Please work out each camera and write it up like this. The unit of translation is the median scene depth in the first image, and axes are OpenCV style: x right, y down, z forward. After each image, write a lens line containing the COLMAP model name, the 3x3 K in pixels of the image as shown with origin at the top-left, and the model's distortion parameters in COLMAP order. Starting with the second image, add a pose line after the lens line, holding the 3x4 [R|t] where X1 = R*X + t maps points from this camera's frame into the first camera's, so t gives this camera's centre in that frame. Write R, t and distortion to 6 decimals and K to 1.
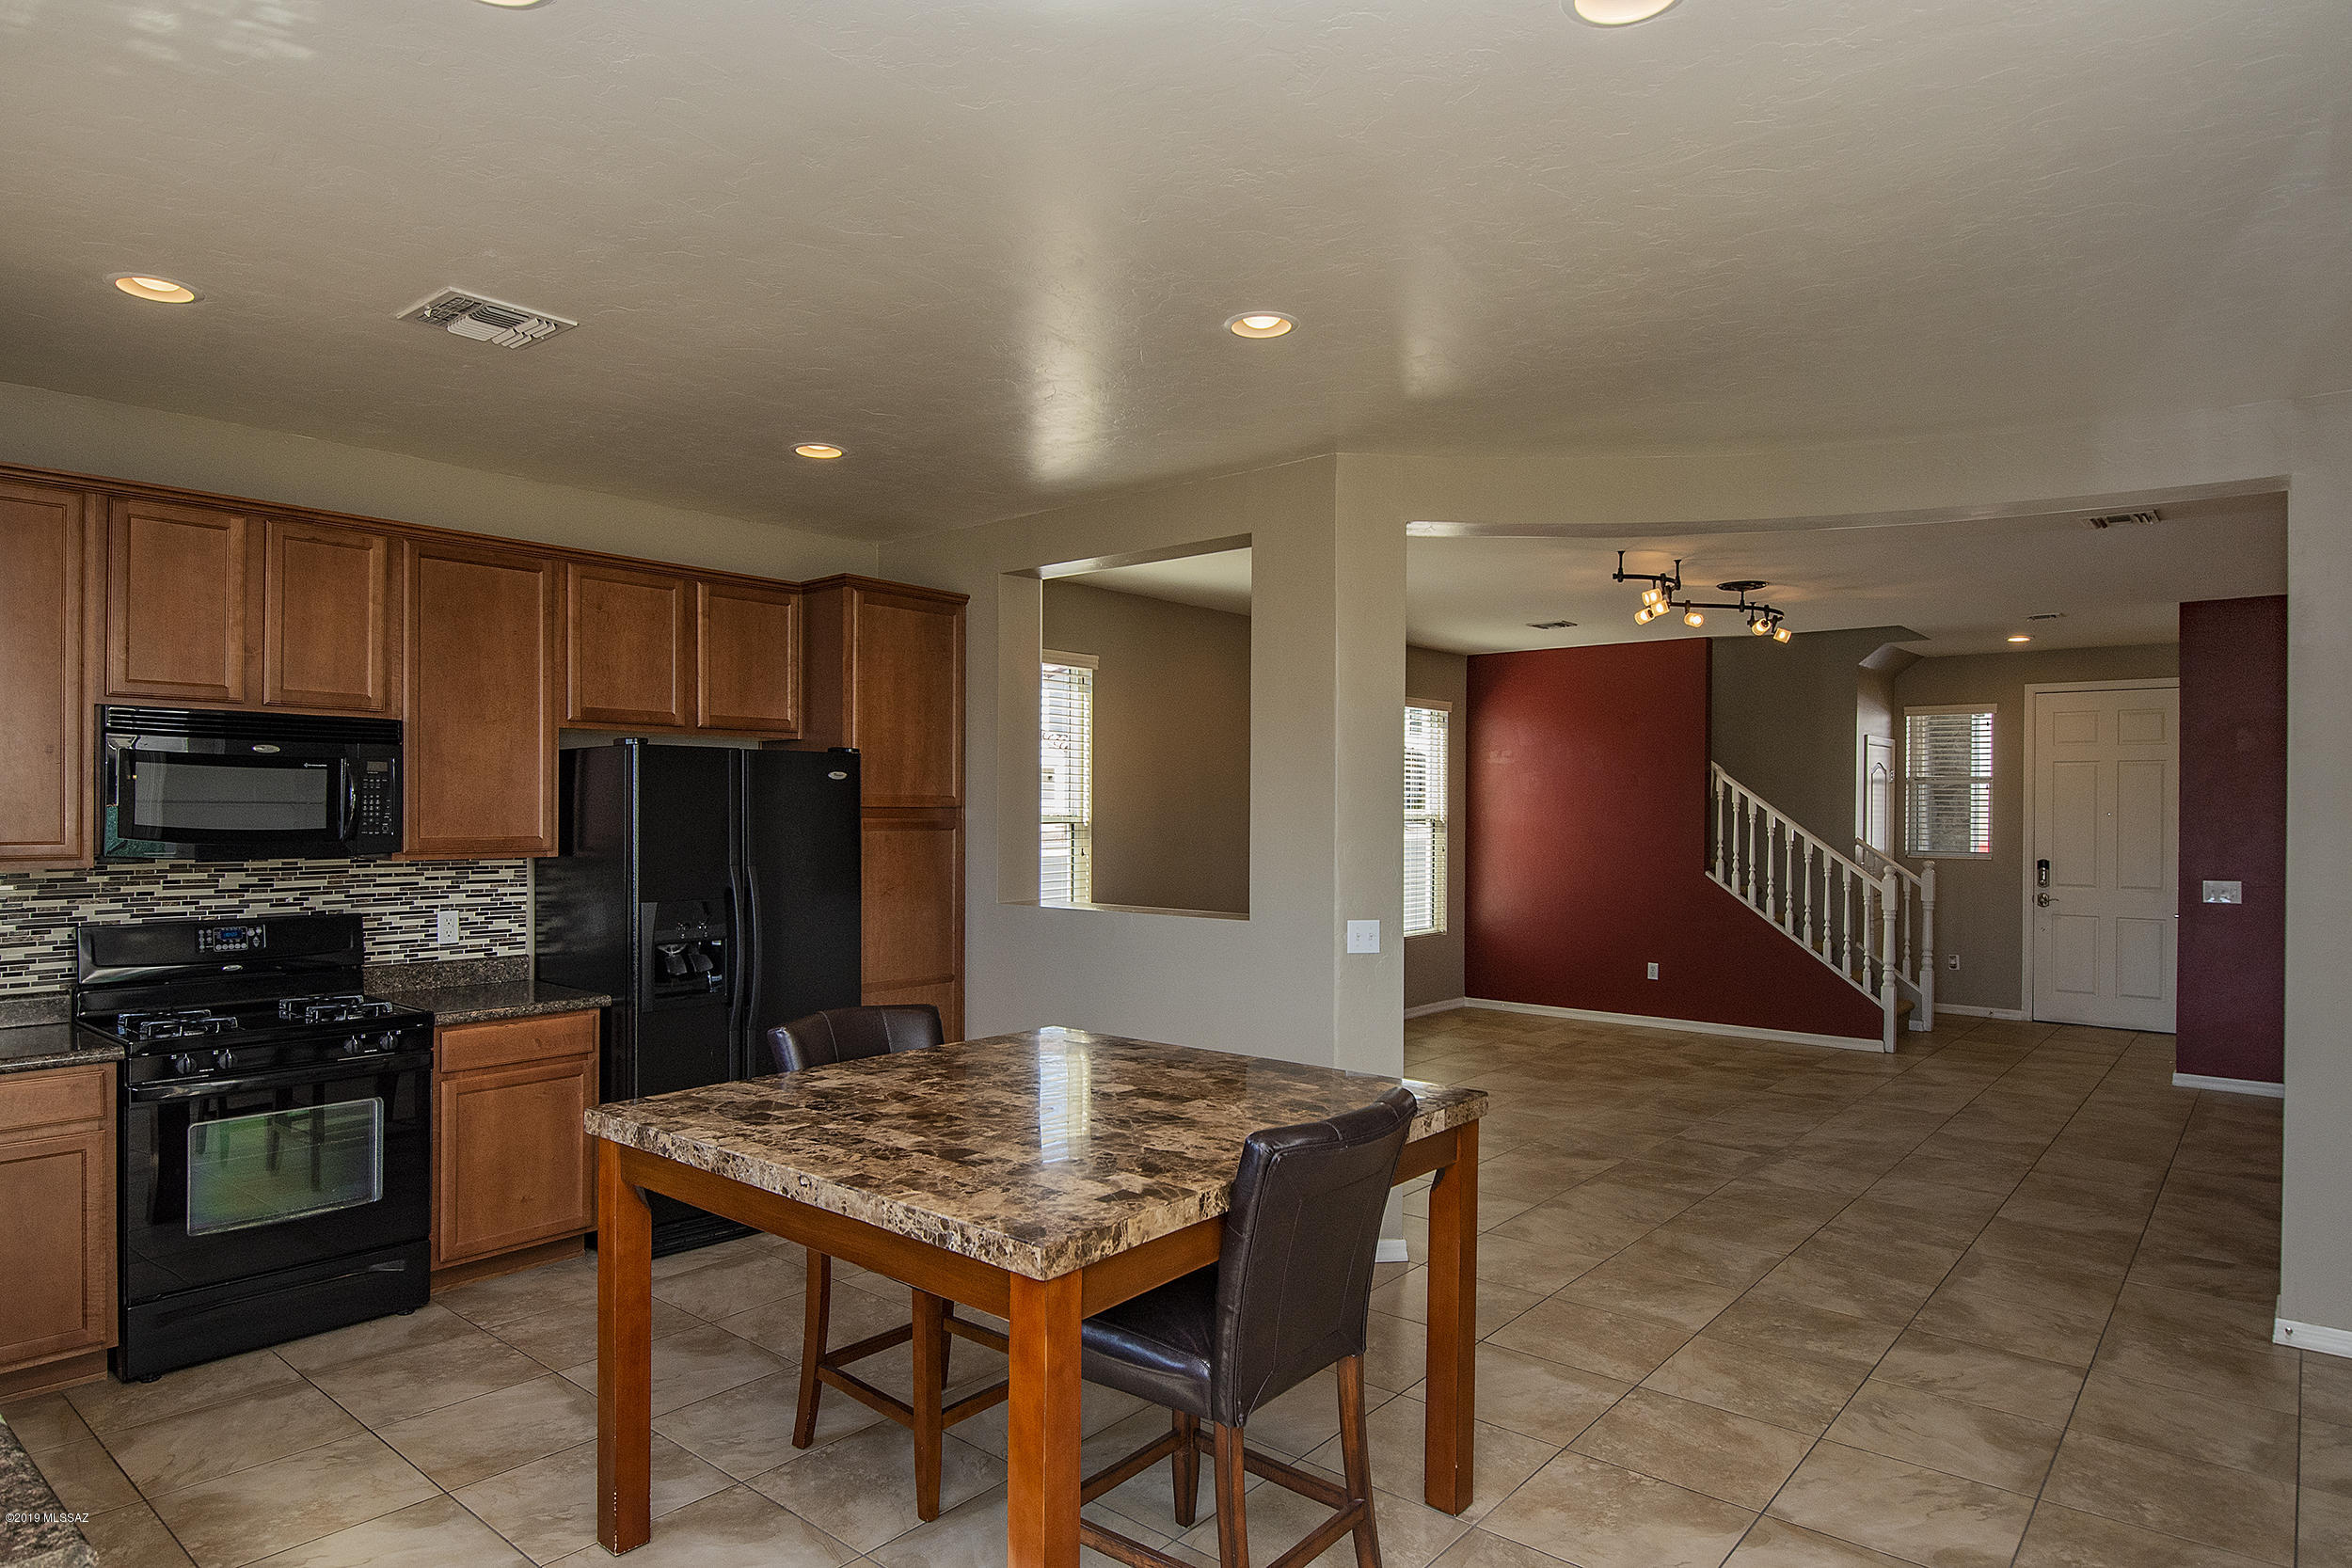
lens RADIAL K [[1338.6, 0, 1186.1], [0, 1338.6, 807.2], [0, 0, 1]] dist [0.020584, -0.024280]
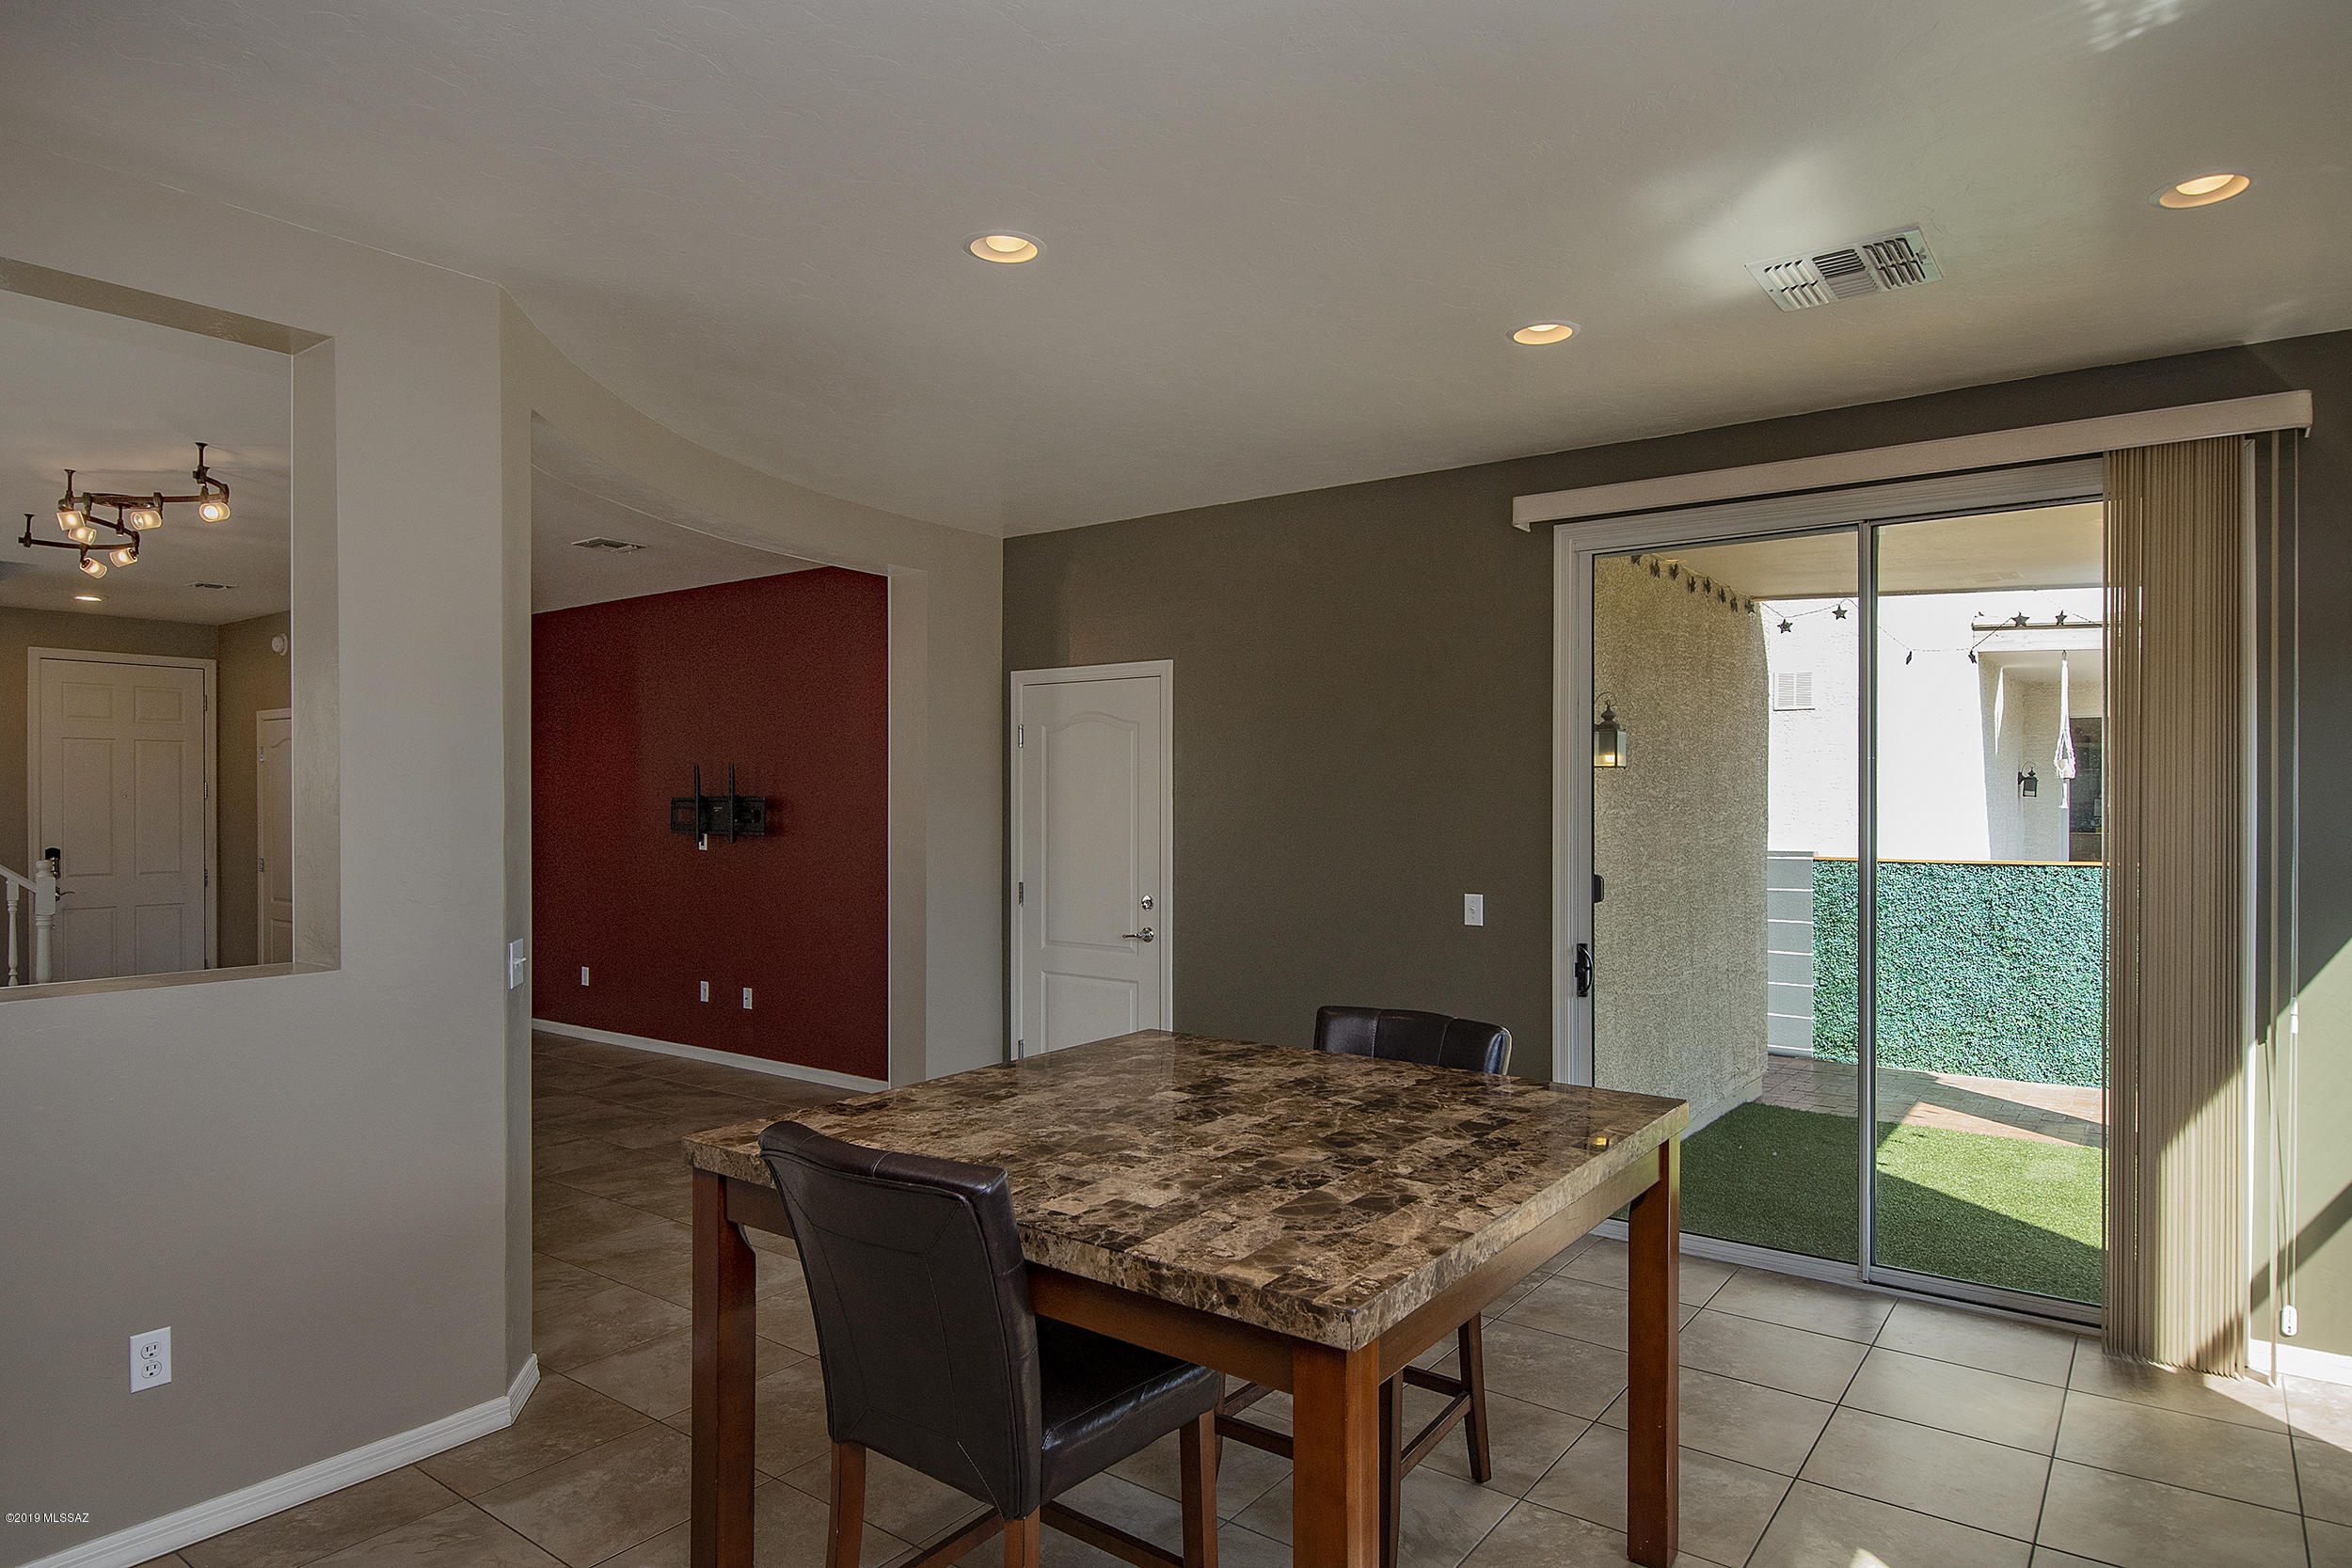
lens RADIAL K [[1338.6, 0, 1186.1], [0, 1338.6, 807.2], [0, 0, 1]] dist [0.020584, -0.024280]
pose [[-0.061640, -0.013016, 0.998014, -0.643277], [-0.000743, 0.999915, 0.012995, 0.000489], [-0.998098, 0.000060, -0.061644, 0.702170]]
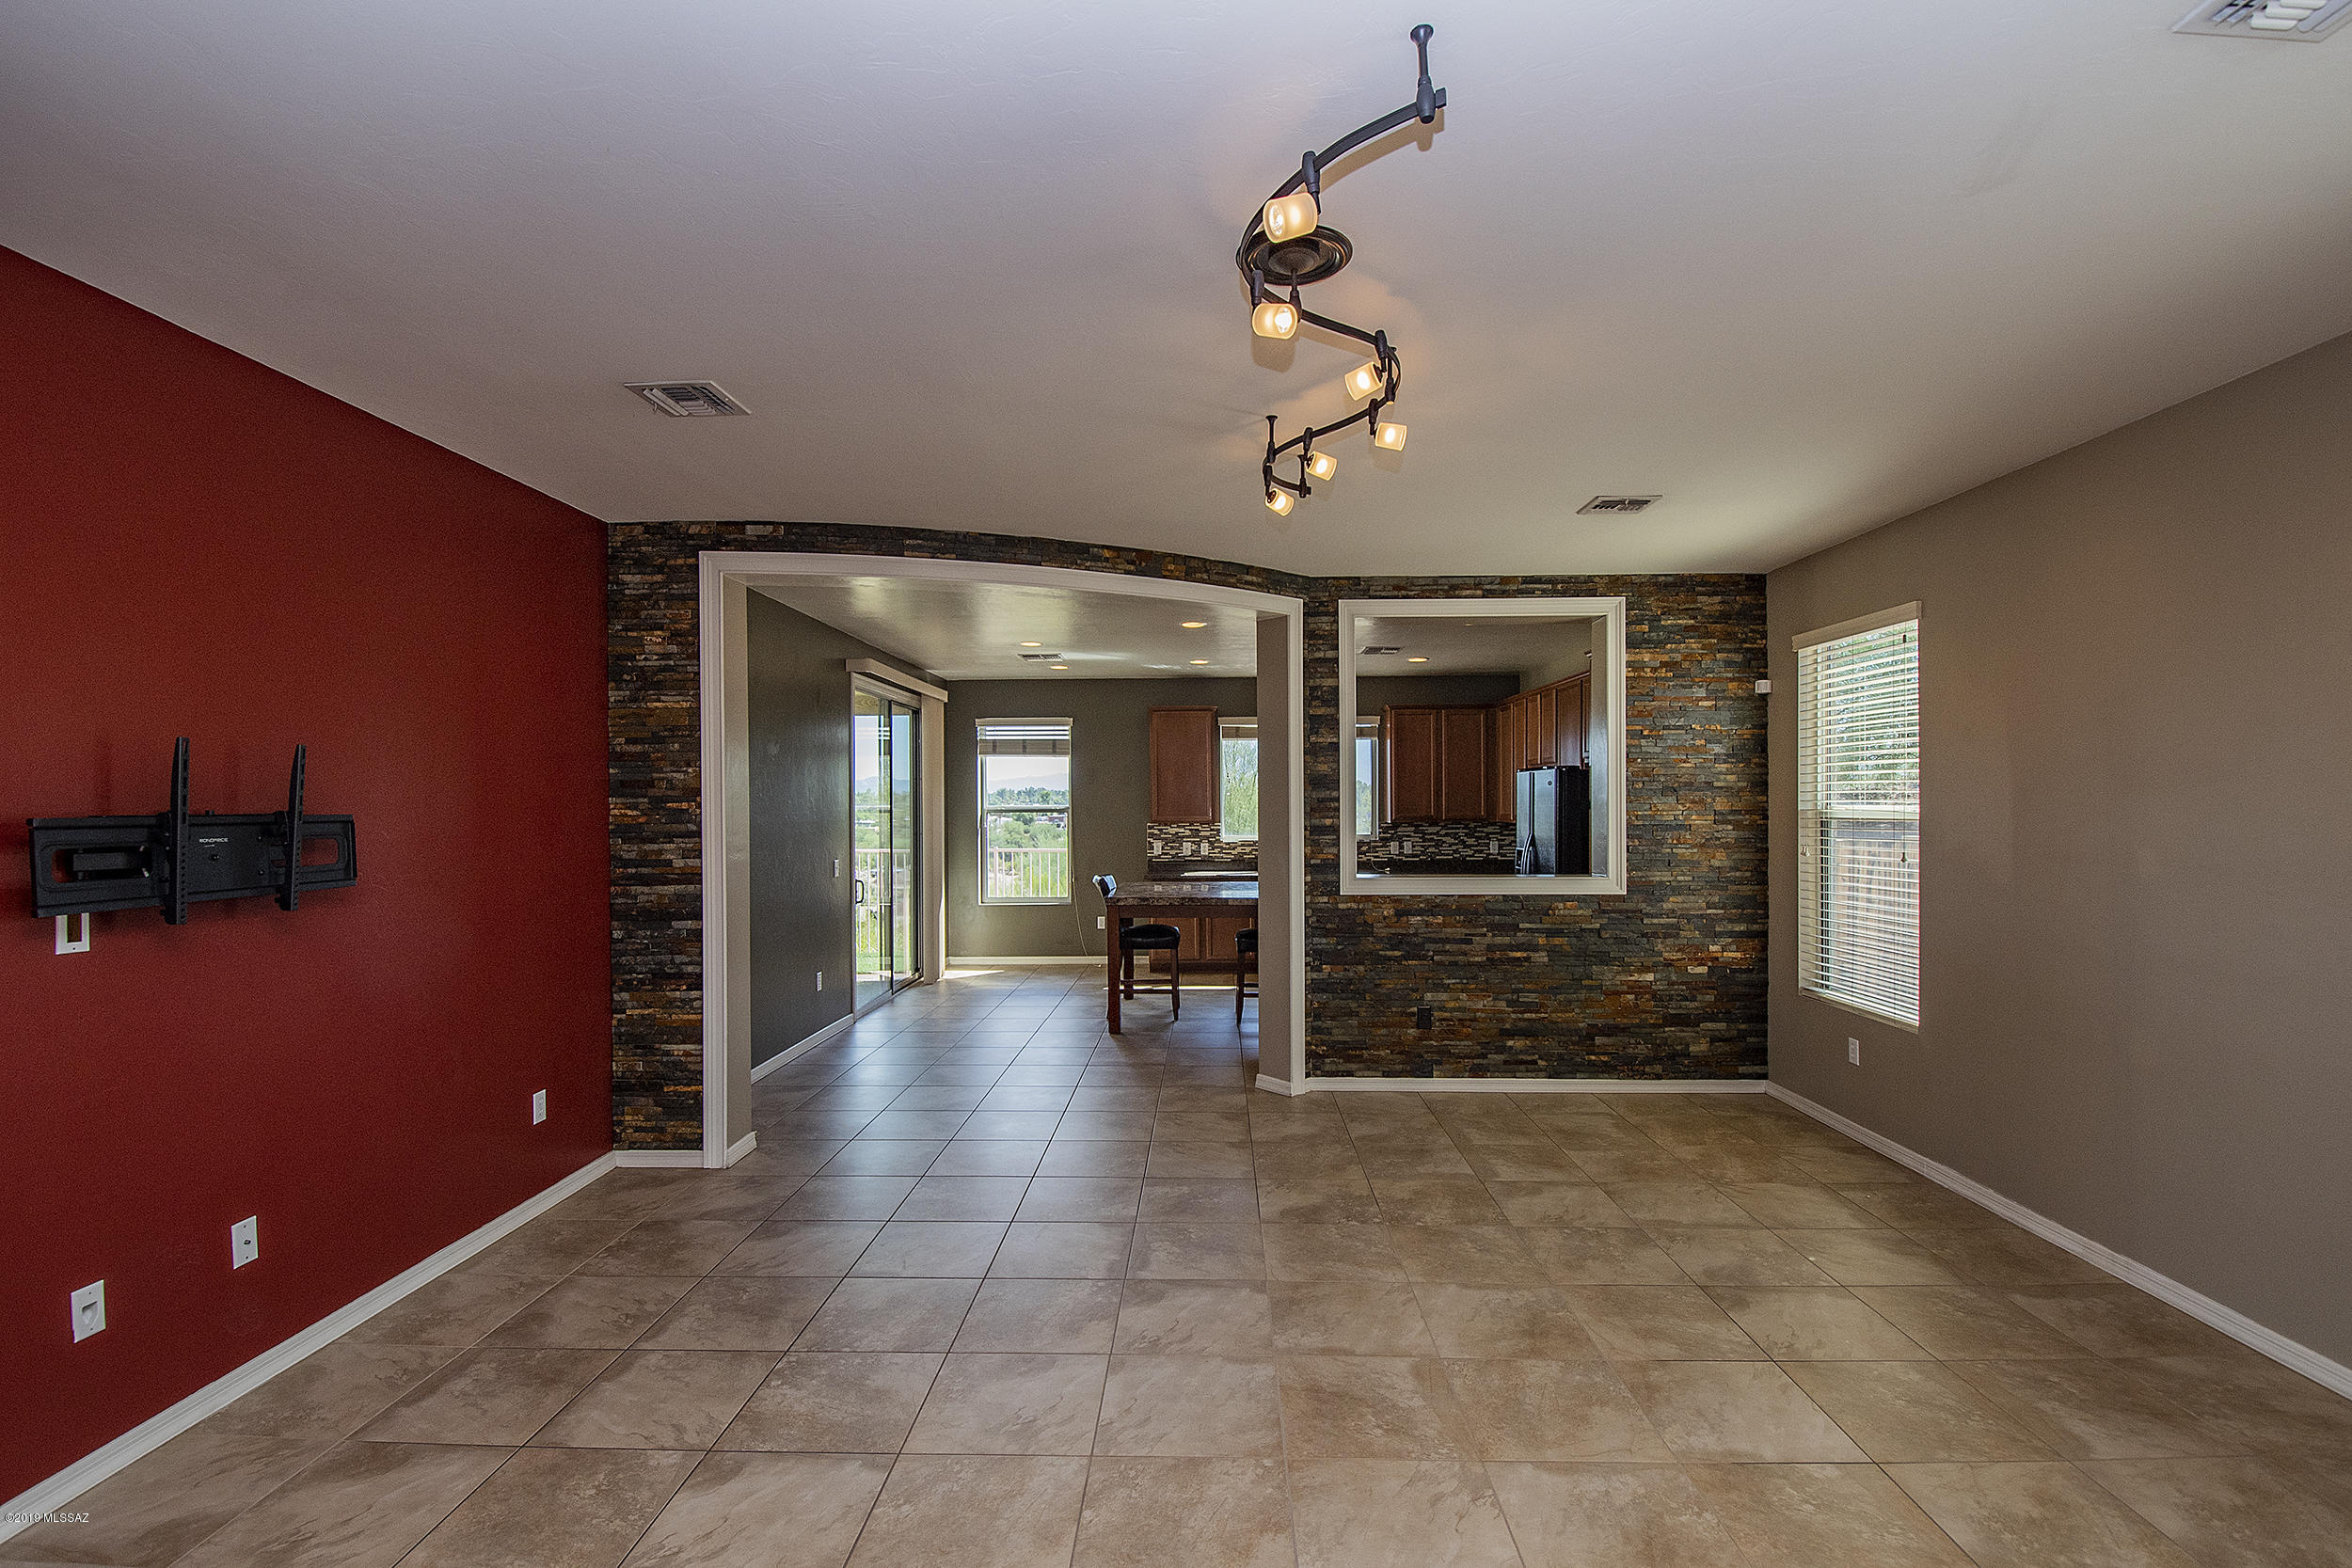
lens RADIAL K [[1043.5, 0, 1186.2], [0, 1043.5, 807.3], [0, 0, 1]] dist [0.018989, -0.024583]
pose [[-0.784142, 0.000924, -0.620581, 1.033646], [0.000511, 1.000000, 0.000843, 0.005293], [0.620581, 0.000344, -0.784142, 1.989500]]
